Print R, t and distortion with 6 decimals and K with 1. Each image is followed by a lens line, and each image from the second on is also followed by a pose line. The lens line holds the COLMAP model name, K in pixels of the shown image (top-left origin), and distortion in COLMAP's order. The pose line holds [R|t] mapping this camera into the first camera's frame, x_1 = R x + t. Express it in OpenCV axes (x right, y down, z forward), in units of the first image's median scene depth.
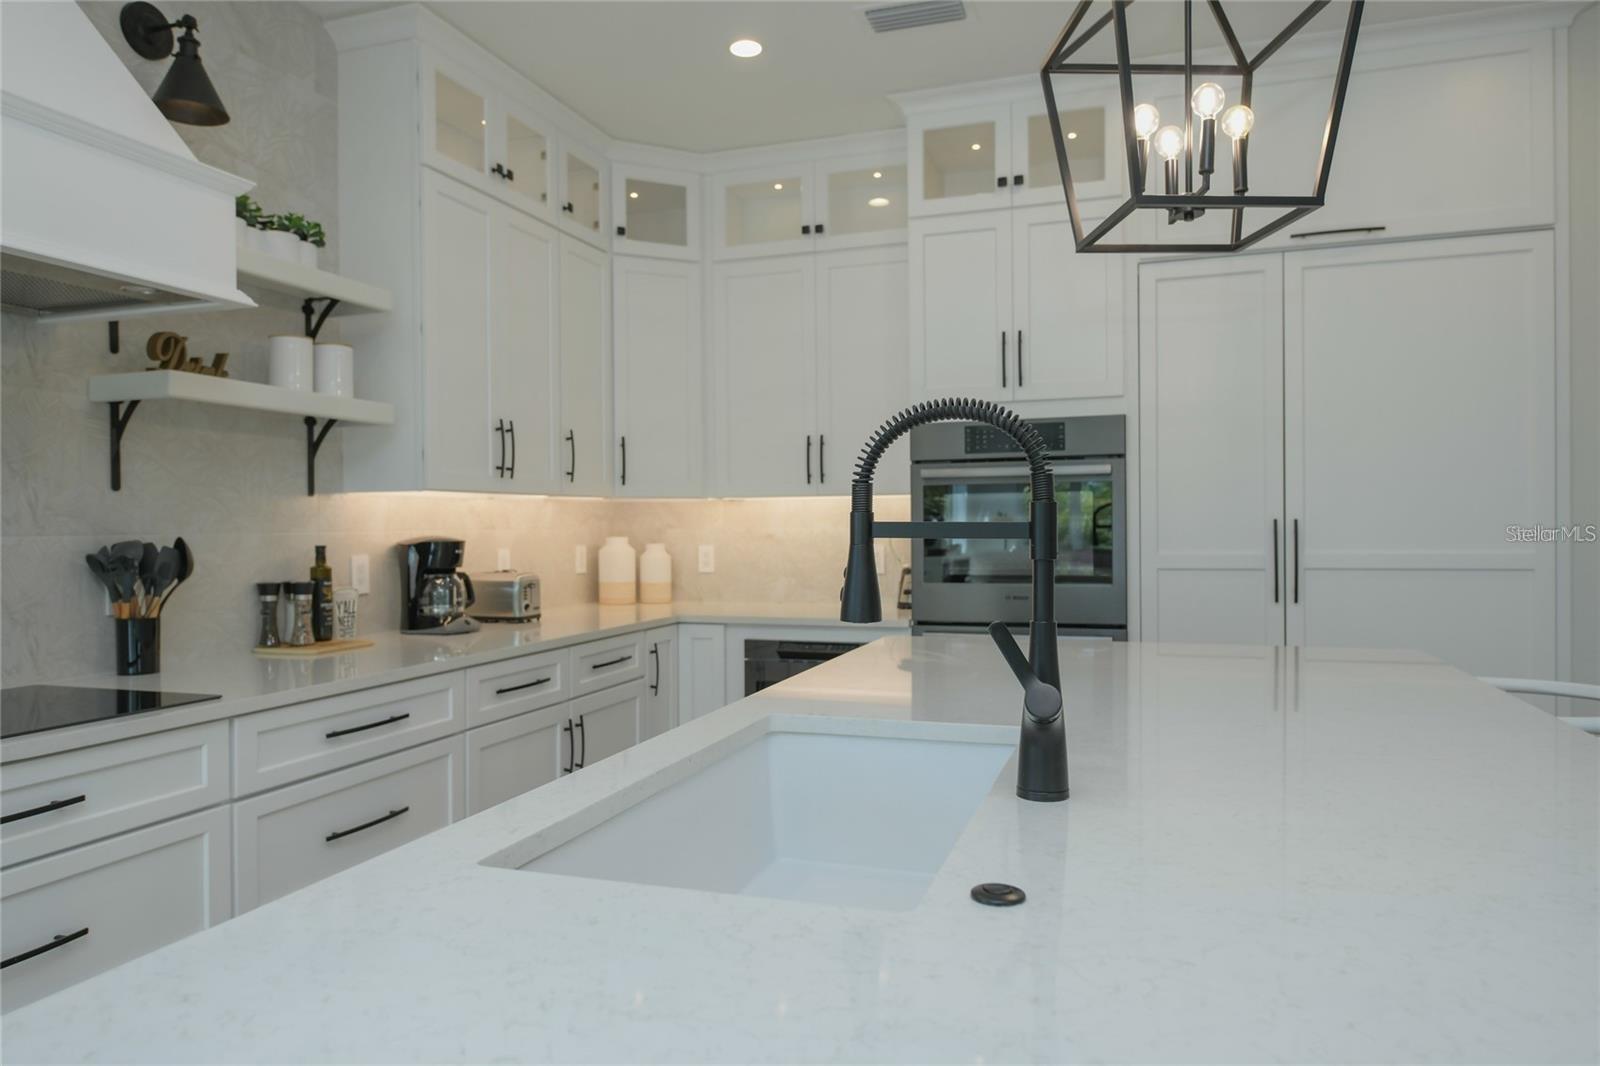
lens RADIAL K [[1051.3, 0, 804.2], [0, 1051.3, 533.5], [0, 0, 1]] dist [-0.009905, 0.004387]
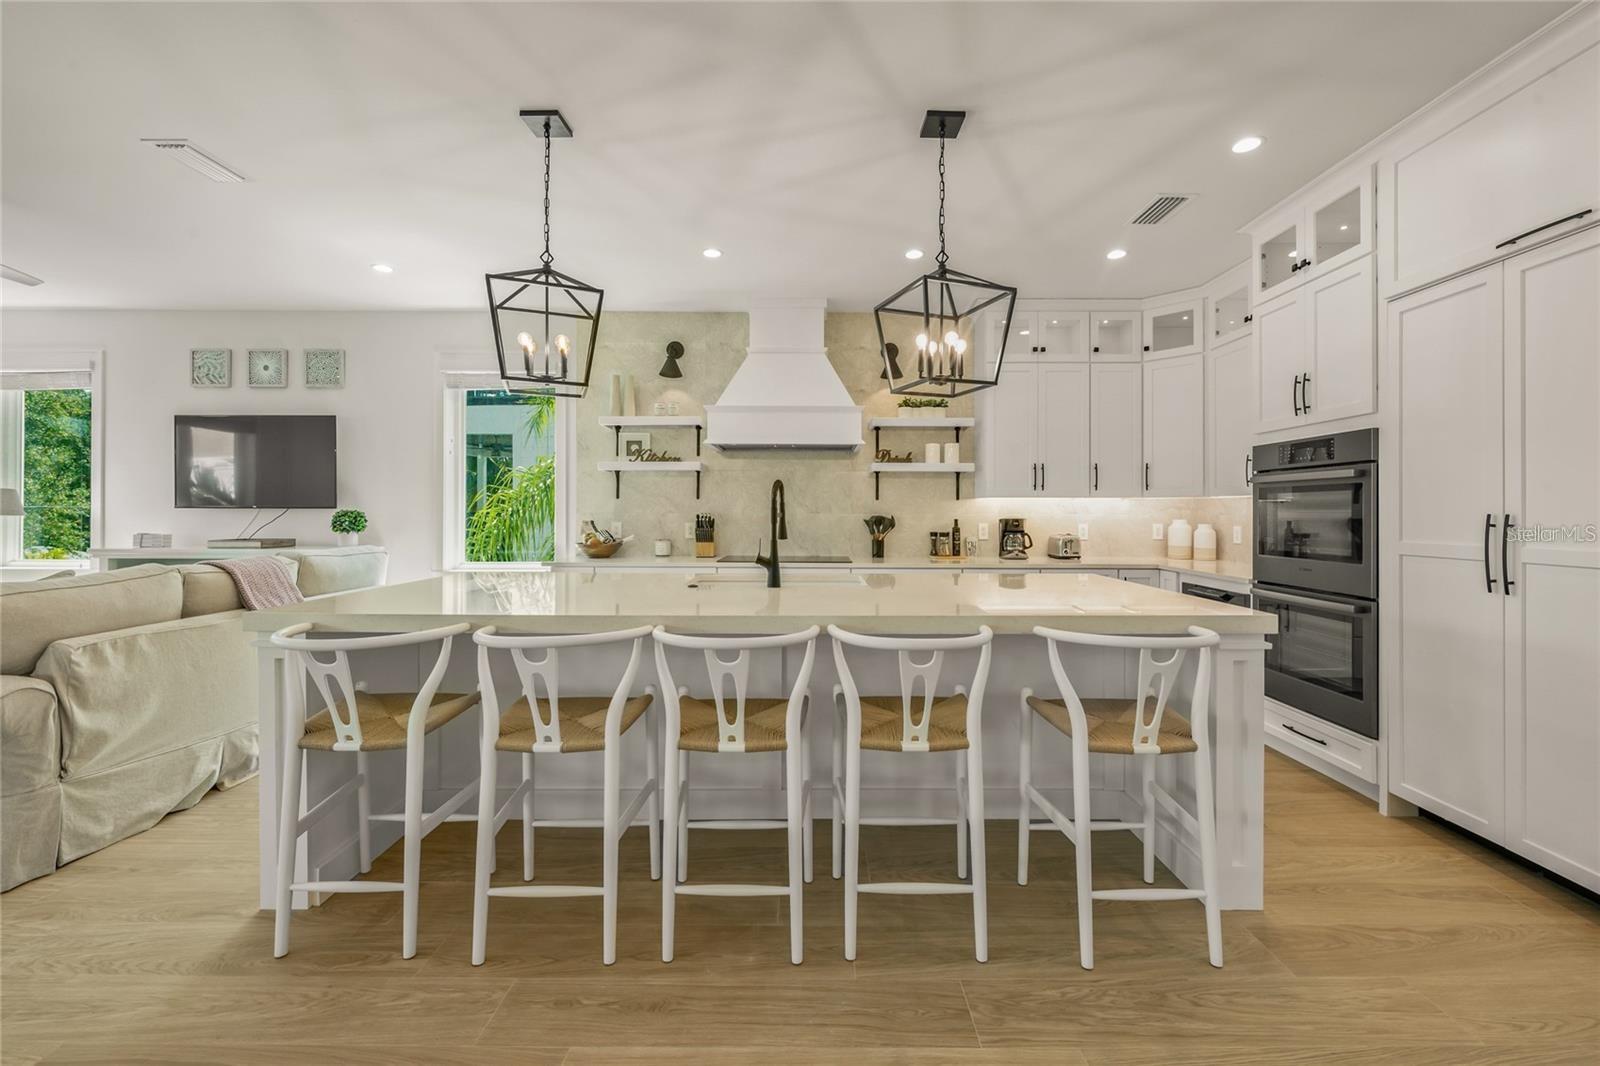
lens RADIAL K [[640.8, 0, 810.1], [0, 640.8, 507.5], [0, 0, 1]] dist [-0.003671, -0.000533]
pose [[0.313856, 0.004016, -0.949462, 0.893823], [-0.012930, 0.999916, -0.000045, -0.012219], [0.949382, 0.012290, 0.313882, 0.149001]]
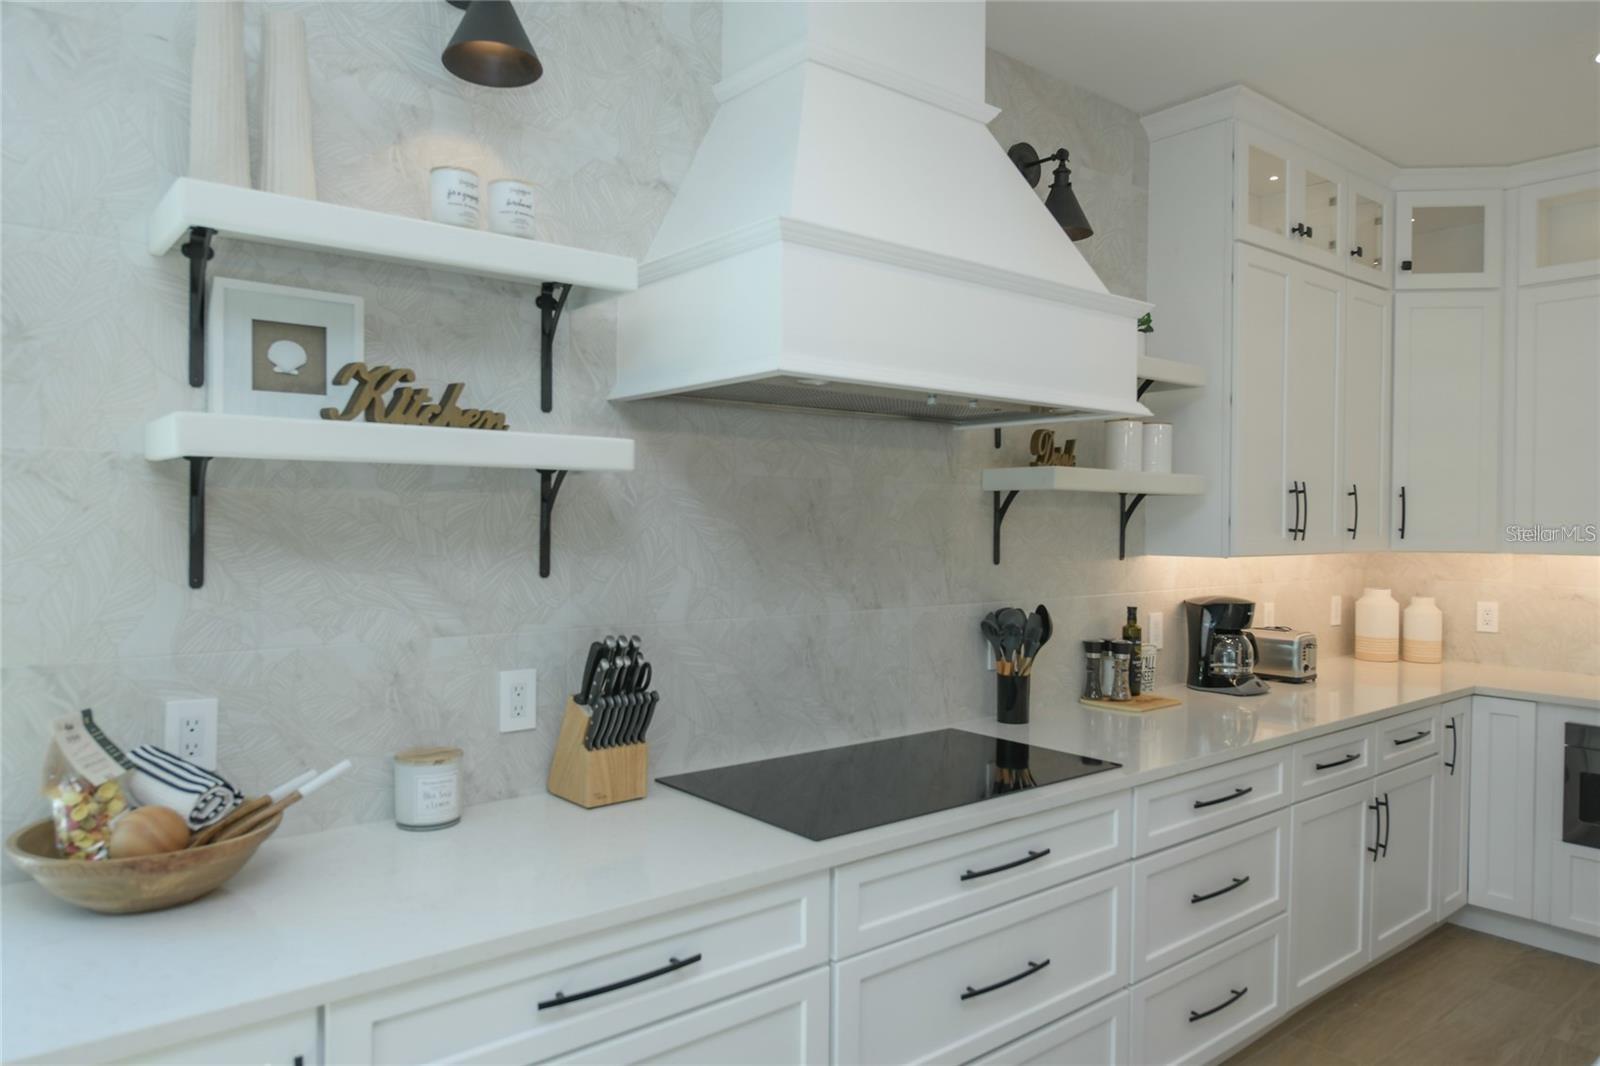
lens RADIAL K [[1051.3, 0, 792.9], [0, 1051.3, 533.1], [0, 0, 1]] dist [-0.009905, 0.004387]
pose [[0.844094, 0.022822, -0.535710, -0.170167], [-0.019378, 0.999740, 0.012058, -0.067747], [0.535845, 0.000203, 0.844316, -0.096388]]
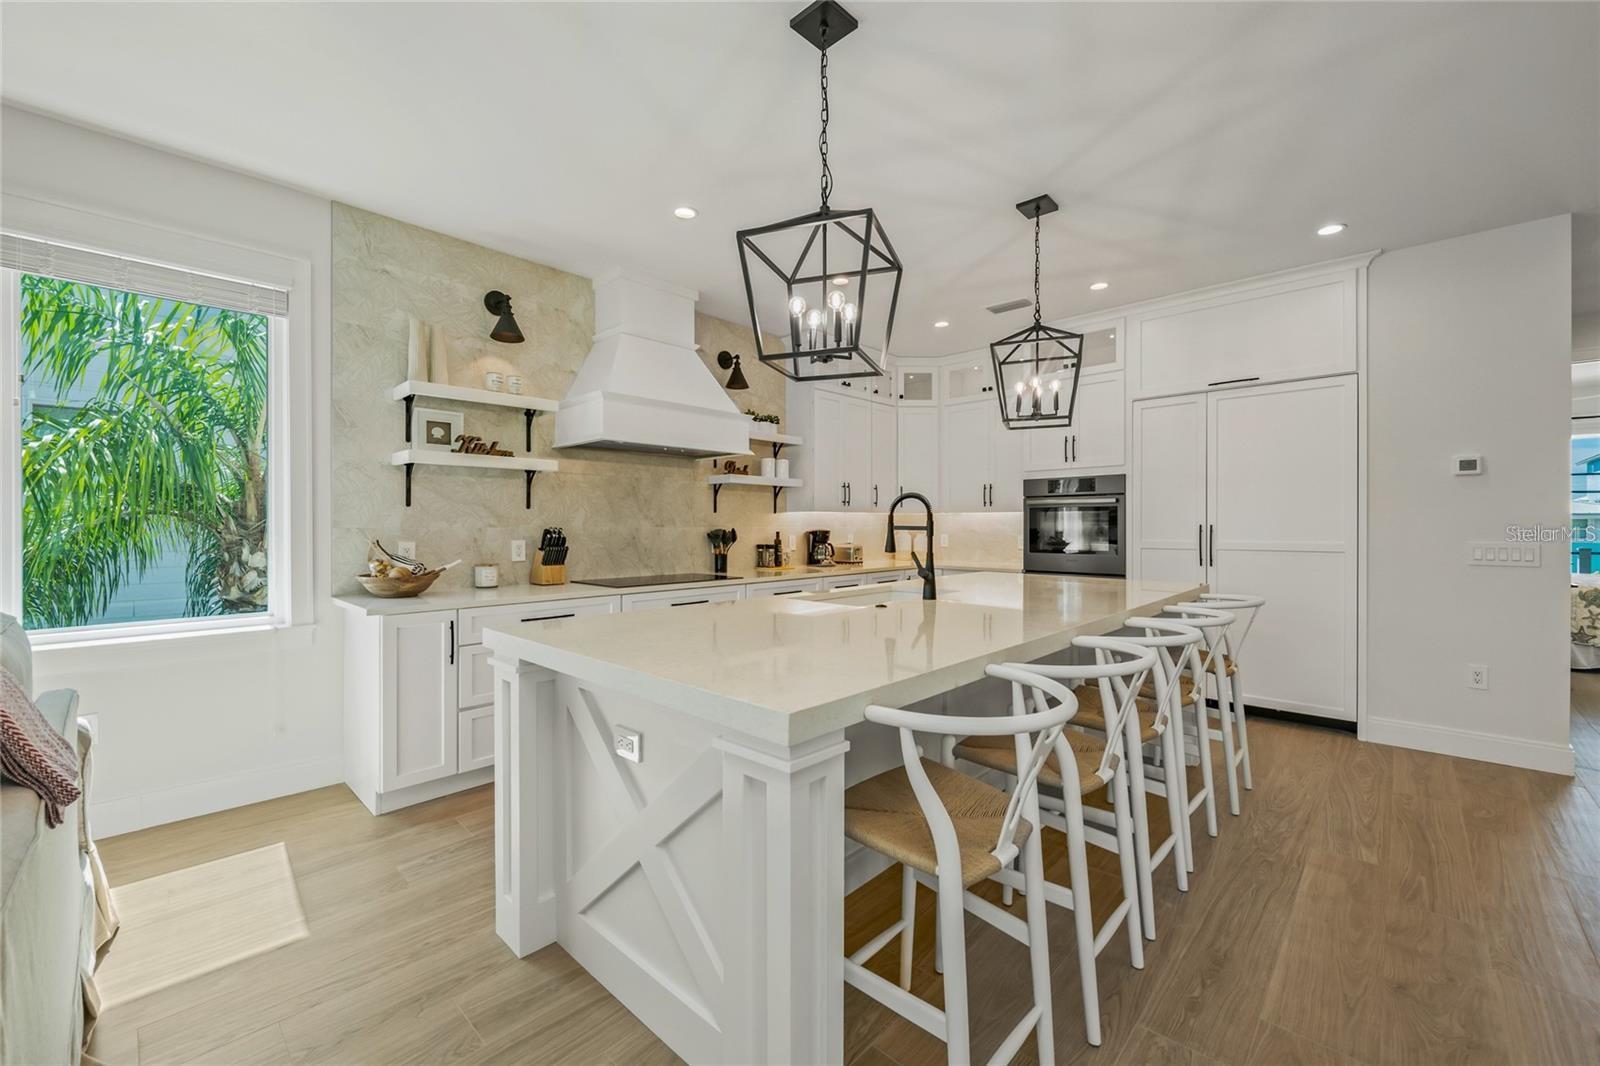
lens RADIAL K [[640.8, 0, 800.8], [0, 640.8, 527.0], [0, 0, 1]] dist [-0.003671, -0.000533]
pose [[0.906333, 0.009658, -0.422455, 0.286792], [-0.010737, 0.999942, -0.000173, -0.001091], [0.422429, 0.004693, 0.906384, -0.469203]]
